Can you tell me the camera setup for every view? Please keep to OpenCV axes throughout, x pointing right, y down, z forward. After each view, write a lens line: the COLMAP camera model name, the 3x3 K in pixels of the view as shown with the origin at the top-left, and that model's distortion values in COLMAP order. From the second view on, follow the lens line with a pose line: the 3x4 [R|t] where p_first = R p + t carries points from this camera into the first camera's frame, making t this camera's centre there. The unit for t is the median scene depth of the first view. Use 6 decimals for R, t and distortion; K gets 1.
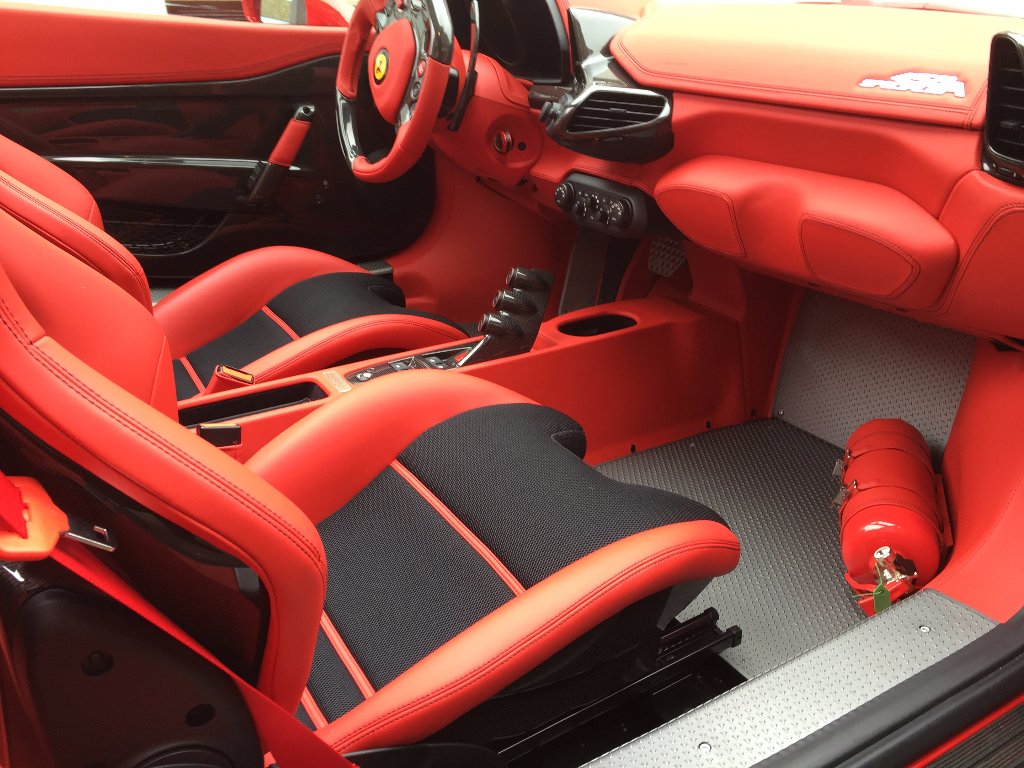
lens RADIAL K [[881.8, 0, 509.3], [0, 881.8, 387.1], [0, 0, 1]] dist [0.072937, -0.089332]
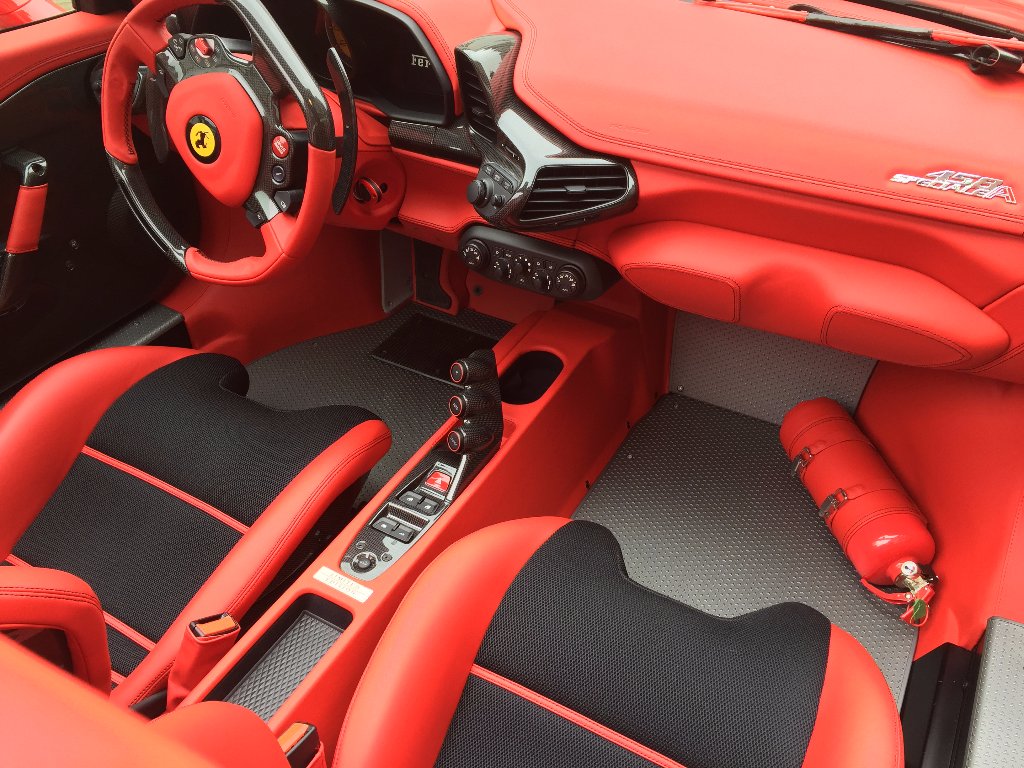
lens RADIAL K [[881.8, 0, 512.9], [0, 881.8, 382.0], [0, 0, 1]] dist [0.072937, -0.089332]
pose [[0.870209, -0.310359, 0.382640, -0.289107], [0.209472, 0.936021, 0.282819, -0.354116], [-0.445935, -0.165960, 0.879545, 0.212977]]
